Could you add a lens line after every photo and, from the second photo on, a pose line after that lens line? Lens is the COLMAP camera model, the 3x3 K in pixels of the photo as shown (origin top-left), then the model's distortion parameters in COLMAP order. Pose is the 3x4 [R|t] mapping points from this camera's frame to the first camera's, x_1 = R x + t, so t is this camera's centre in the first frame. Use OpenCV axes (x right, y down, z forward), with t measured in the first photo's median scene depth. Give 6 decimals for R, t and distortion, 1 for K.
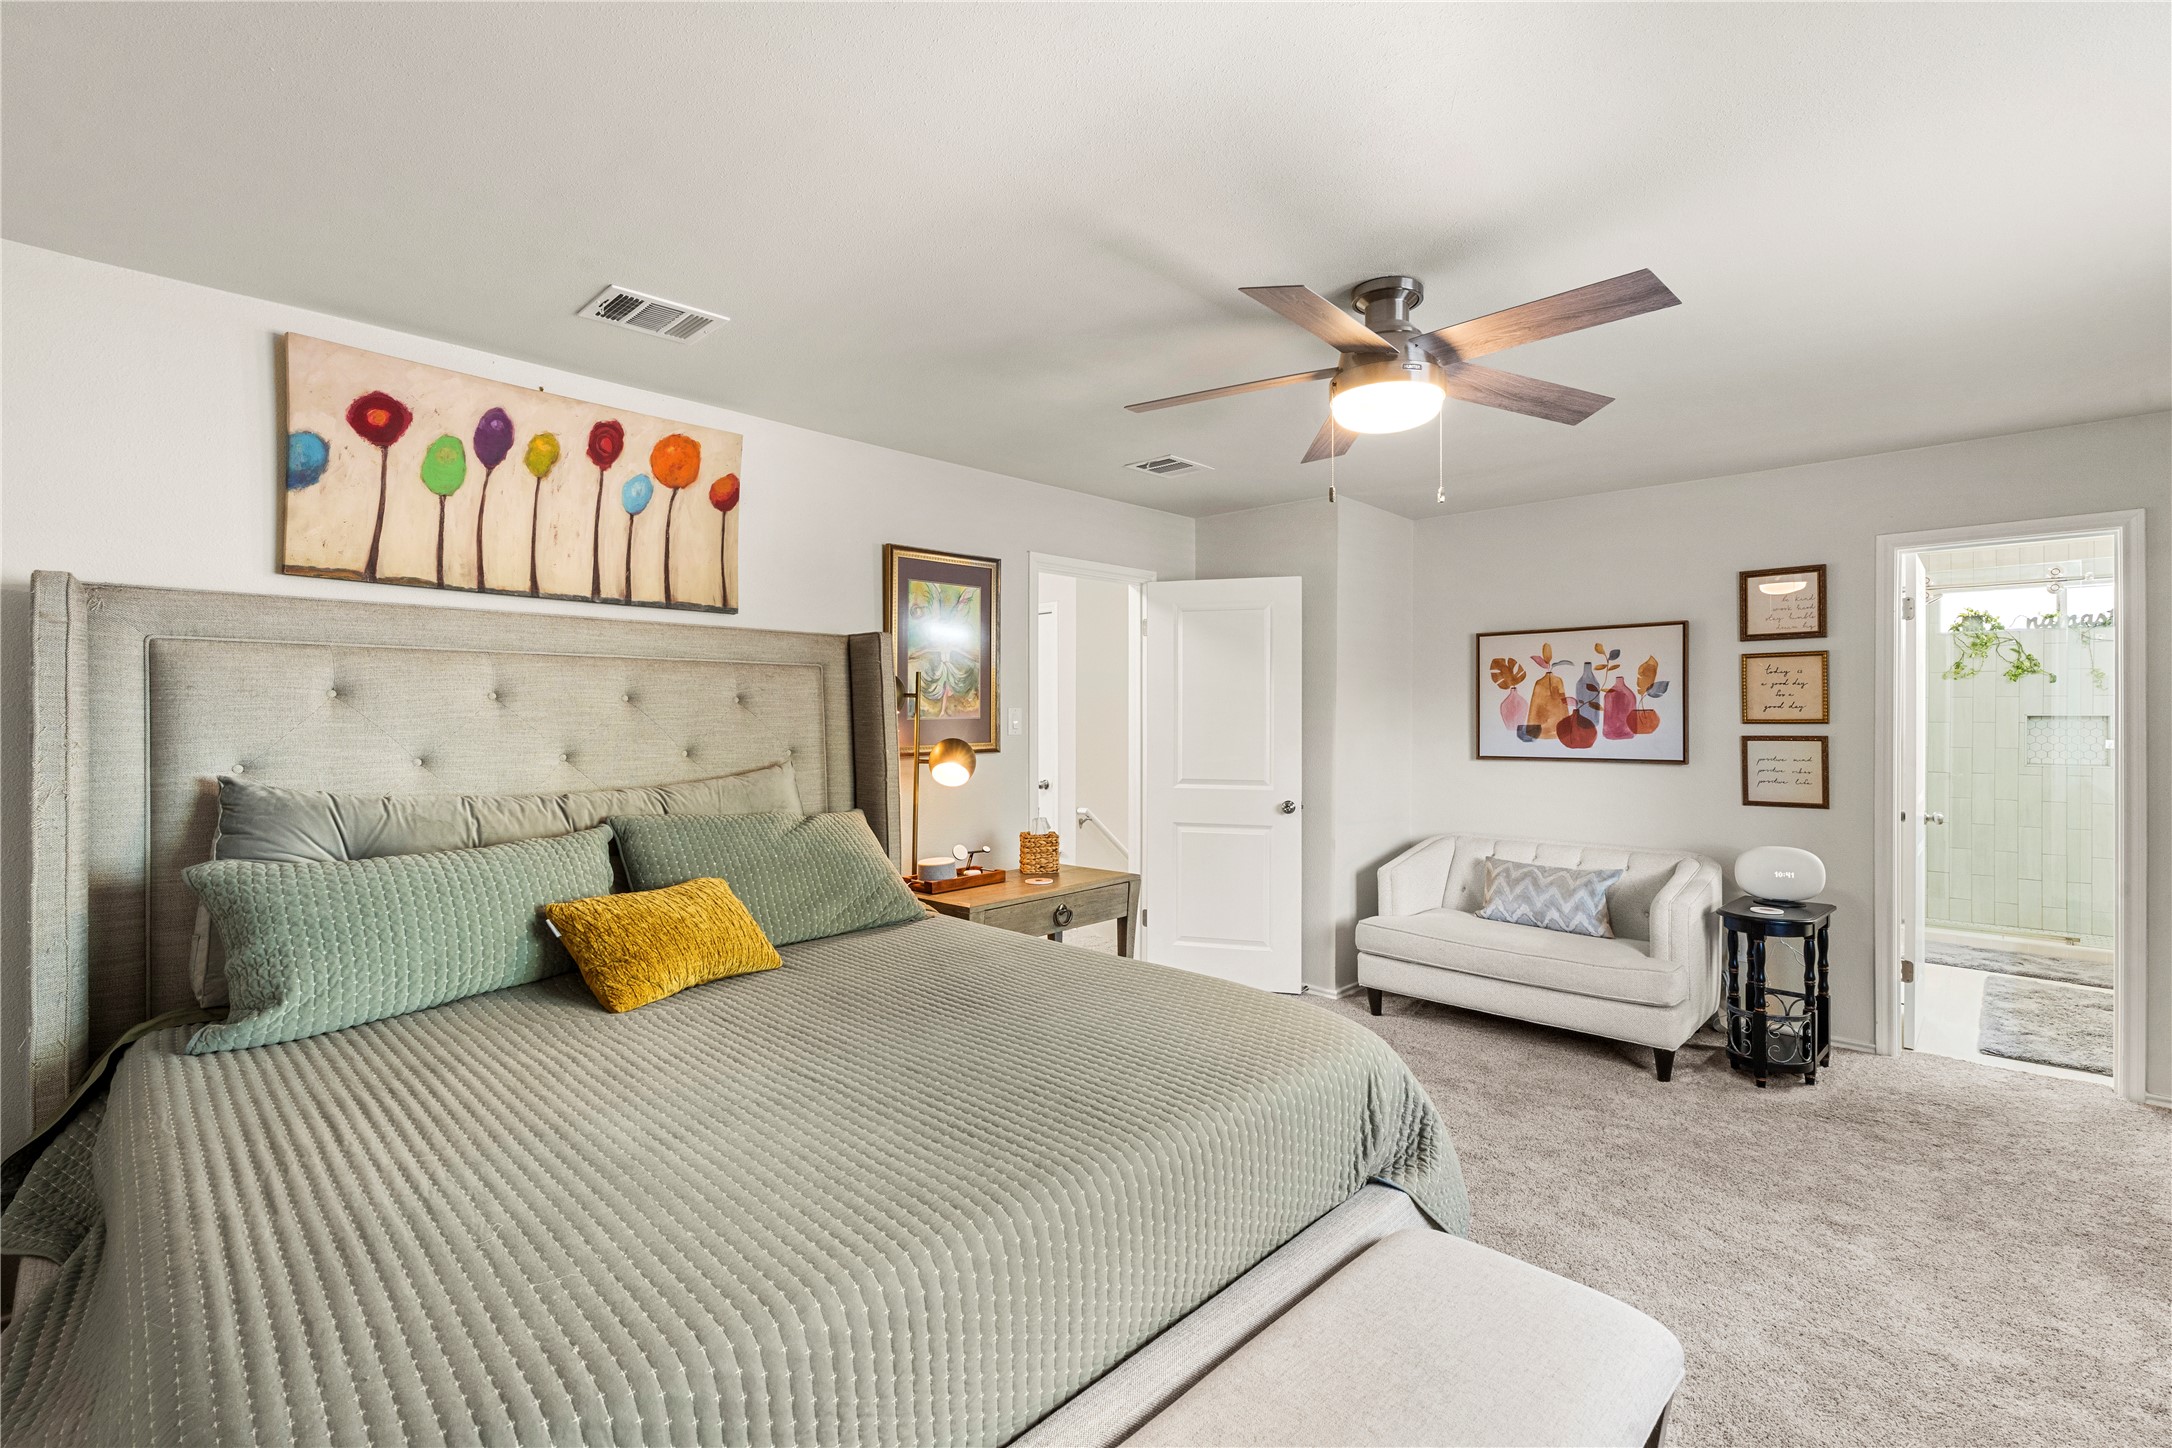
lens RADIAL K [[969.7, 0, 1081.6], [0, 969.7, 713.9], [0, 0, 1]] dist [-0.002151, -0.000354]
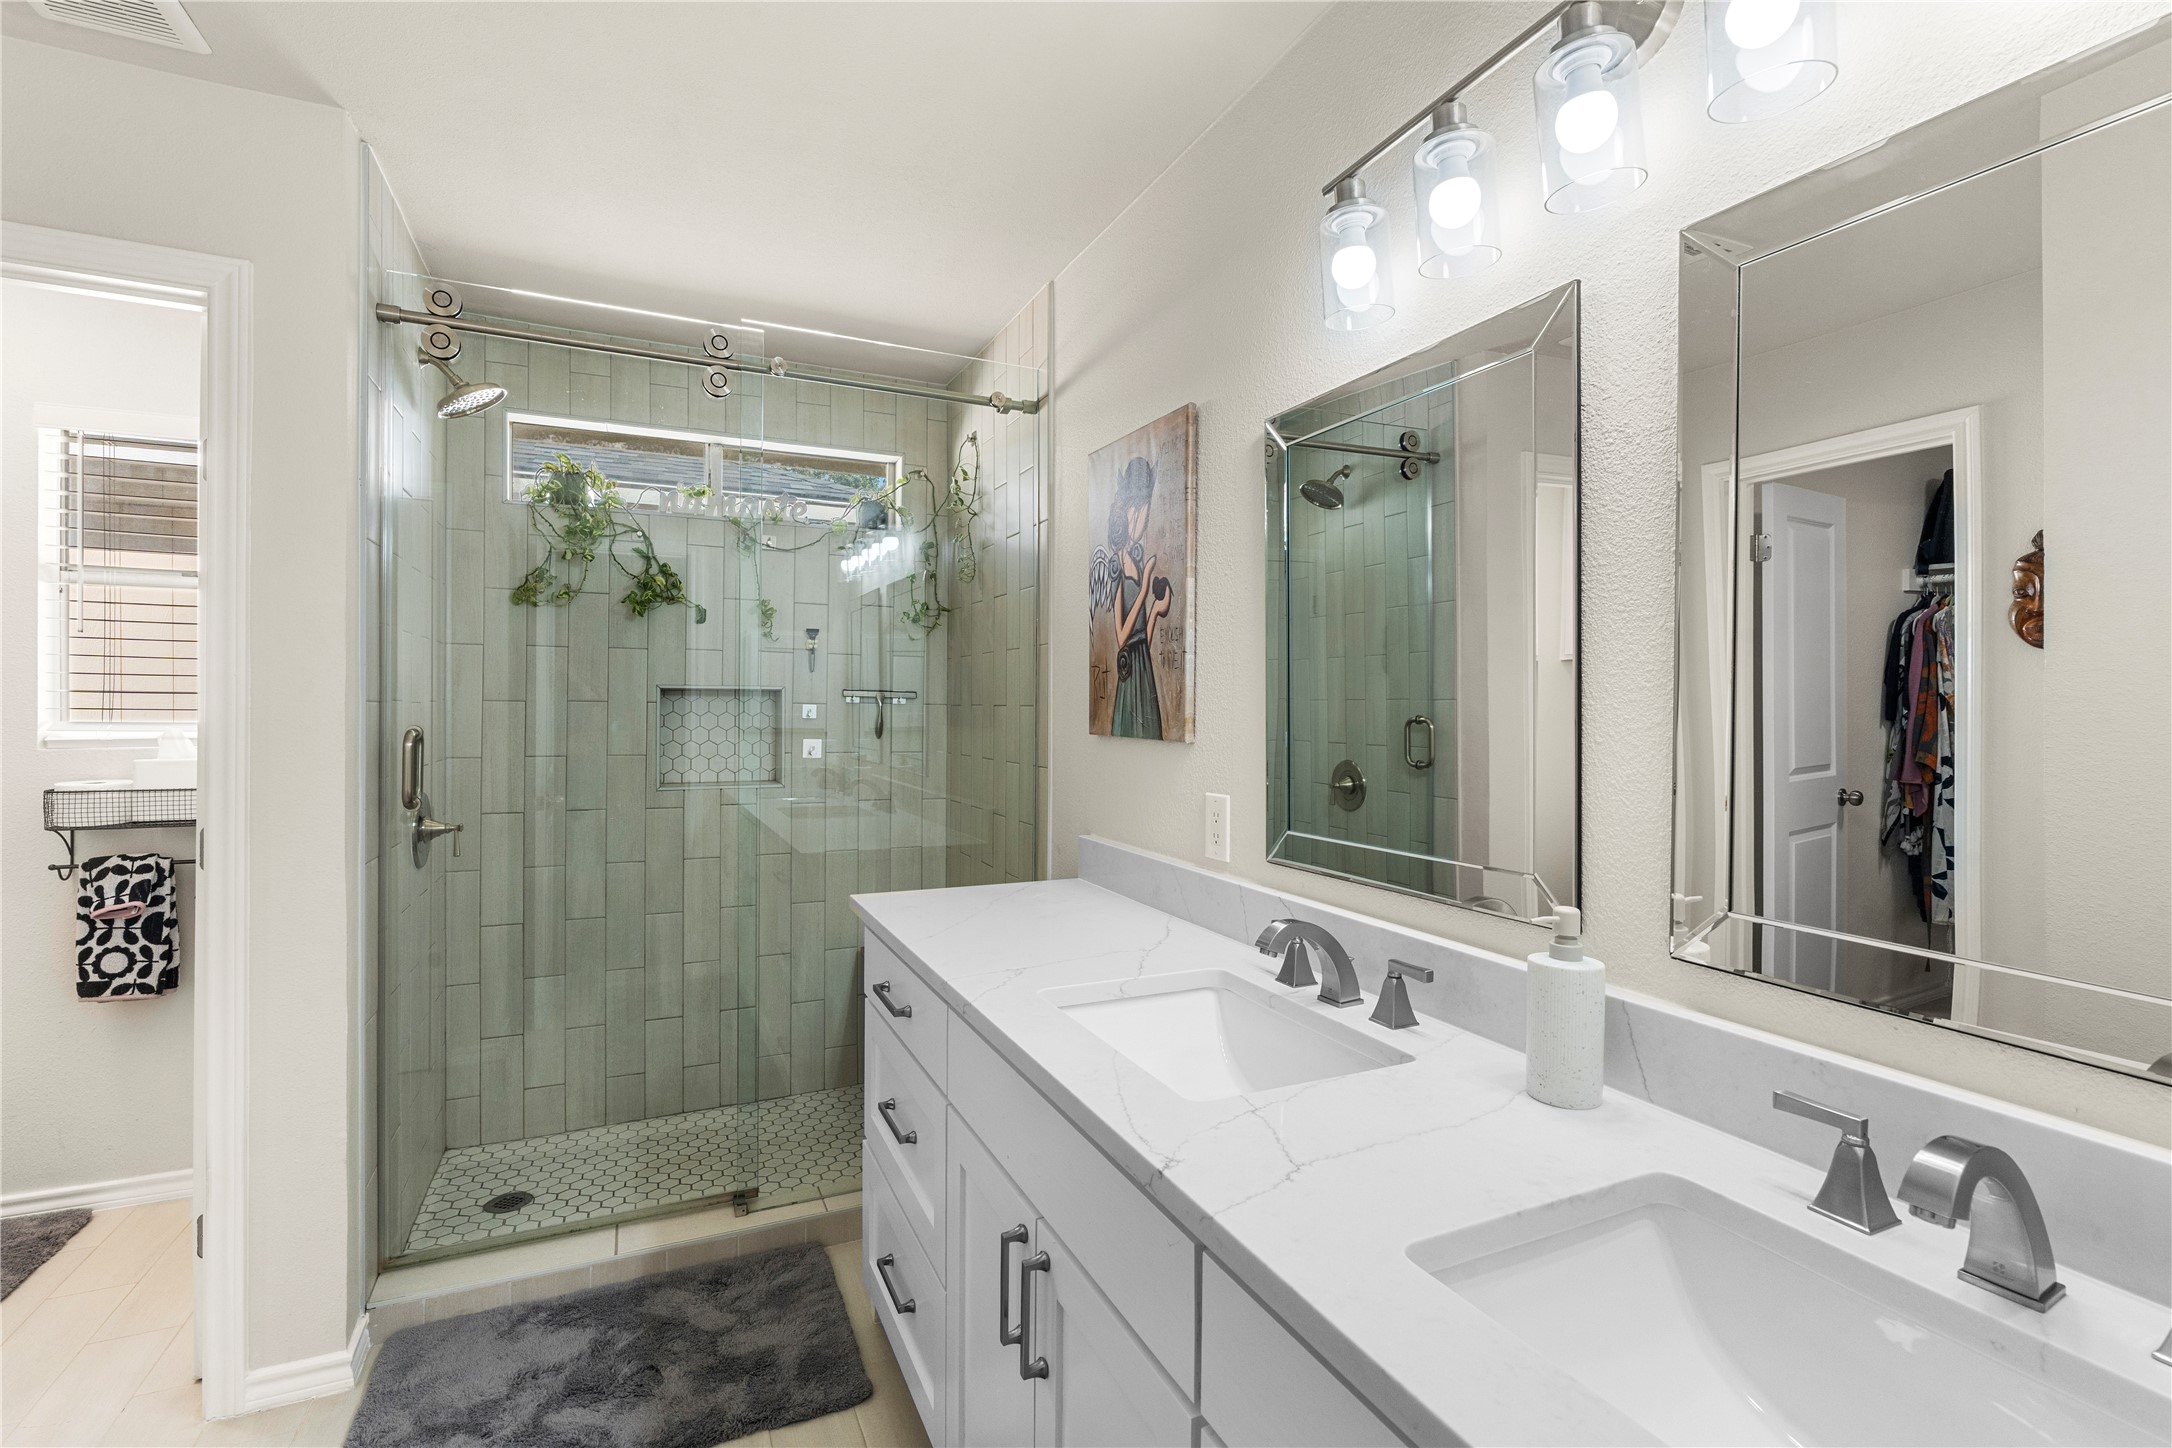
lens RADIAL K [[989.3, 0, 1083.6], [0, 989.3, 725.9], [0, 0, 1]] dist [-0.002162, 0.000413]
pose [[0.353518, -0.016513, 0.935282, 1.279760], [-0.009122, 0.999736, 0.021099, 0.018056], [-0.935383, -0.015990, 0.353273, 1.363231]]
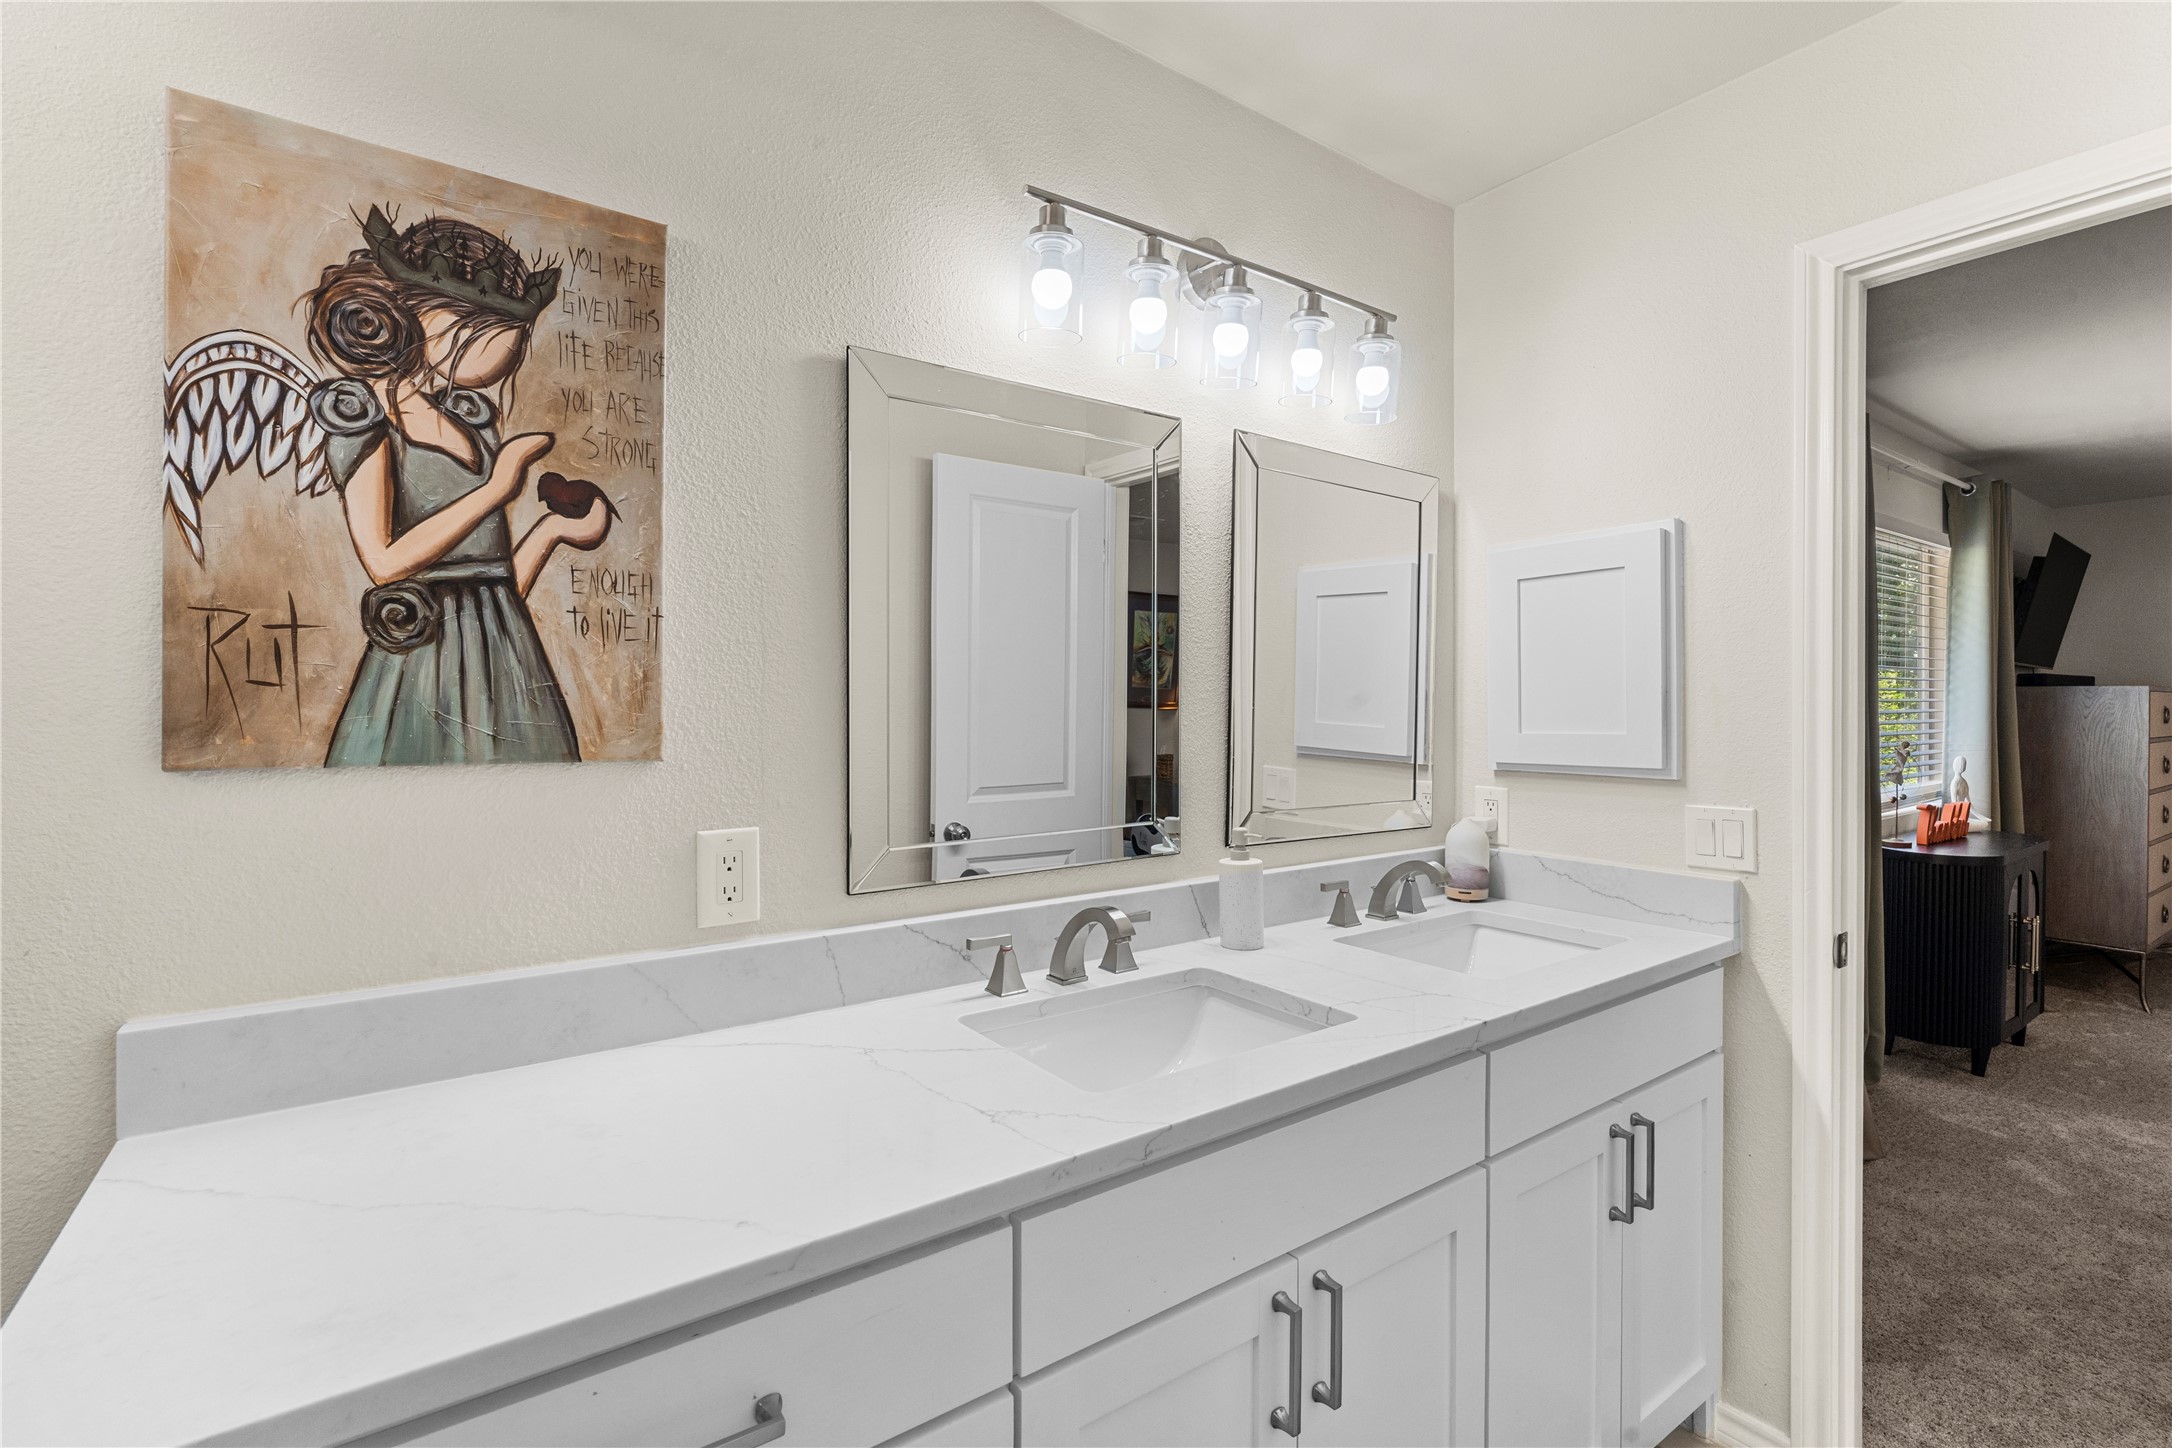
lens RADIAL K [[986.9, 0, 1075.5], [0, 986.9, 715.0], [0, 0, 1]] dist [-0.002692, -0.000643]
pose [[-0.984325, -0.002254, 0.176351, 1.516131], [-0.001201, 0.999981, 0.006081, 0.019769], [-0.176361, 0.005773, -0.984309, 1.690496]]
